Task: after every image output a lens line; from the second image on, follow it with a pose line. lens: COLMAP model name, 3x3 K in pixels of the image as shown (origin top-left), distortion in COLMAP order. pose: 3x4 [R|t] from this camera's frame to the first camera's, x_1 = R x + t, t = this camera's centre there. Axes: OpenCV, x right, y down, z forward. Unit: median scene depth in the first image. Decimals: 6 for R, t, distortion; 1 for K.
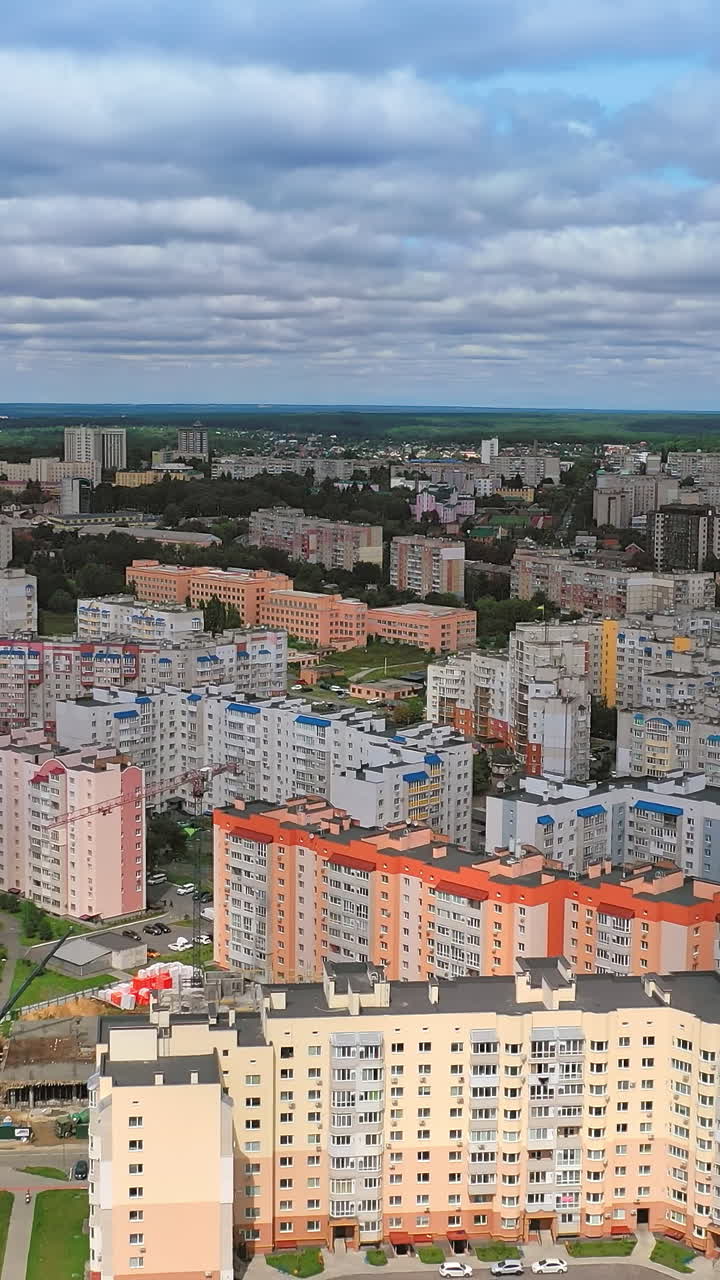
lens RADIAL K [[1833.9, 0, 362.6], [0, 1833.9, 638.7], [0, 0, 1]] dist [-0.002777, 0.000000]
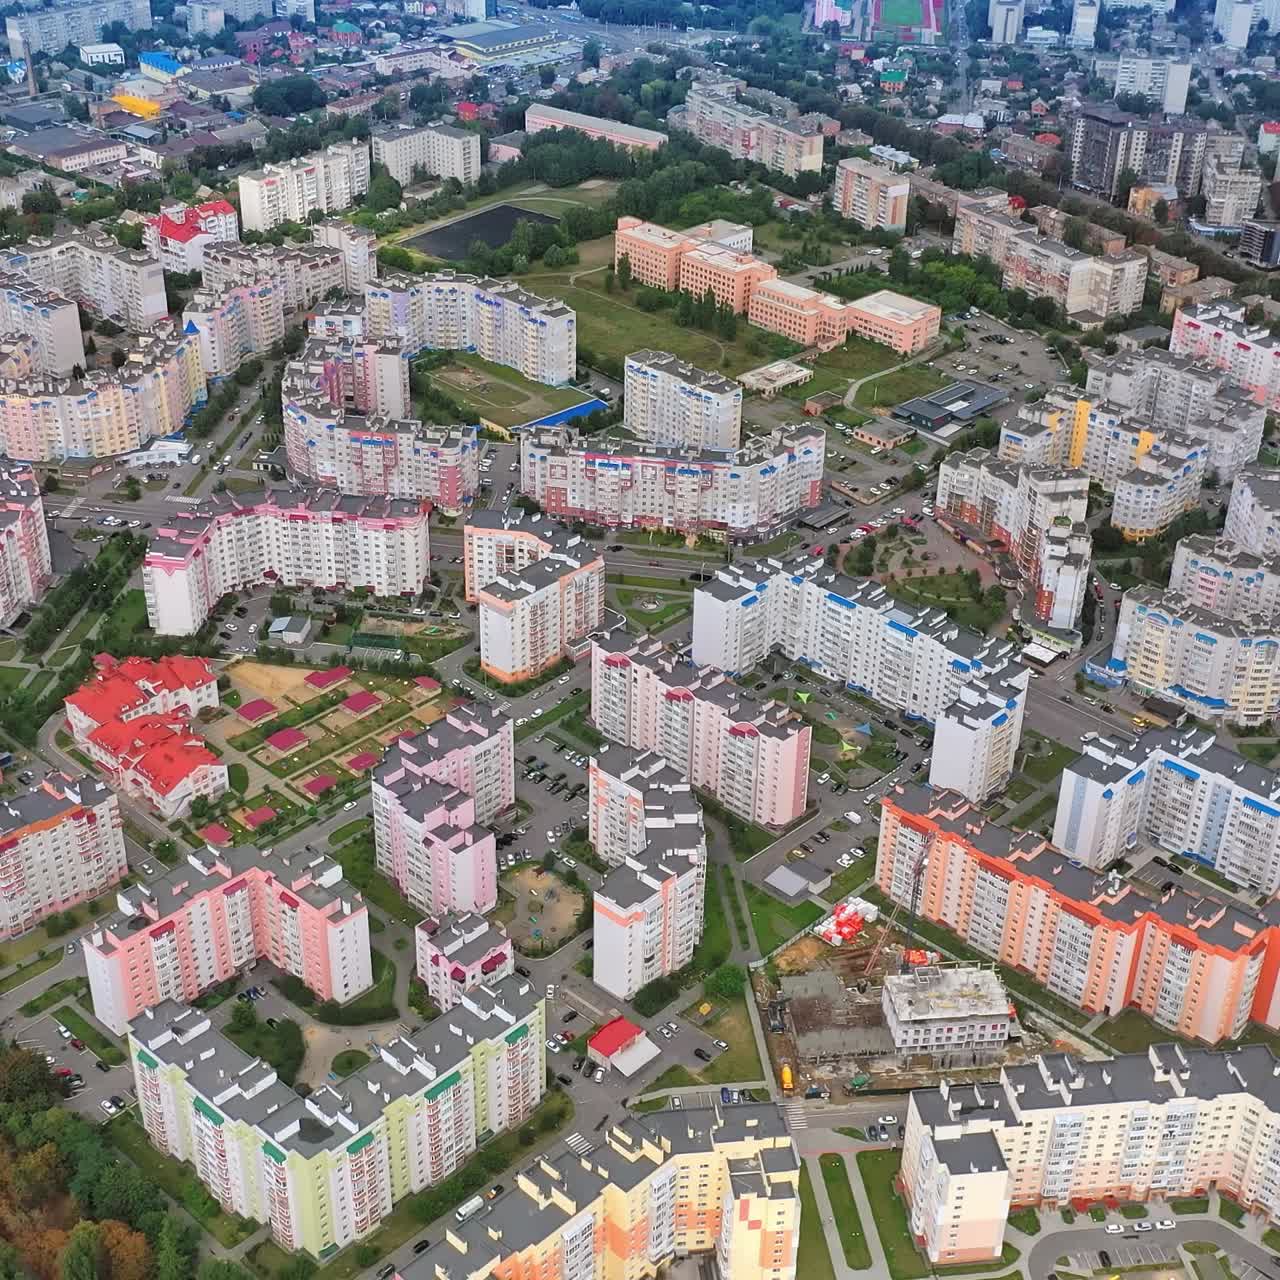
lens RADIAL K [[1842.8, 0, 637.9], [0, 1842.8, 640.4], [0, 0, 1]] dist [0.001115, 0.000000]
pose [[0.999935, 0.004331, 0.010545, -0.185422], [-0.008205, 0.915571, 0.402072, -0.383798], [-0.007913, -0.402133, 0.915547, -0.177862]]
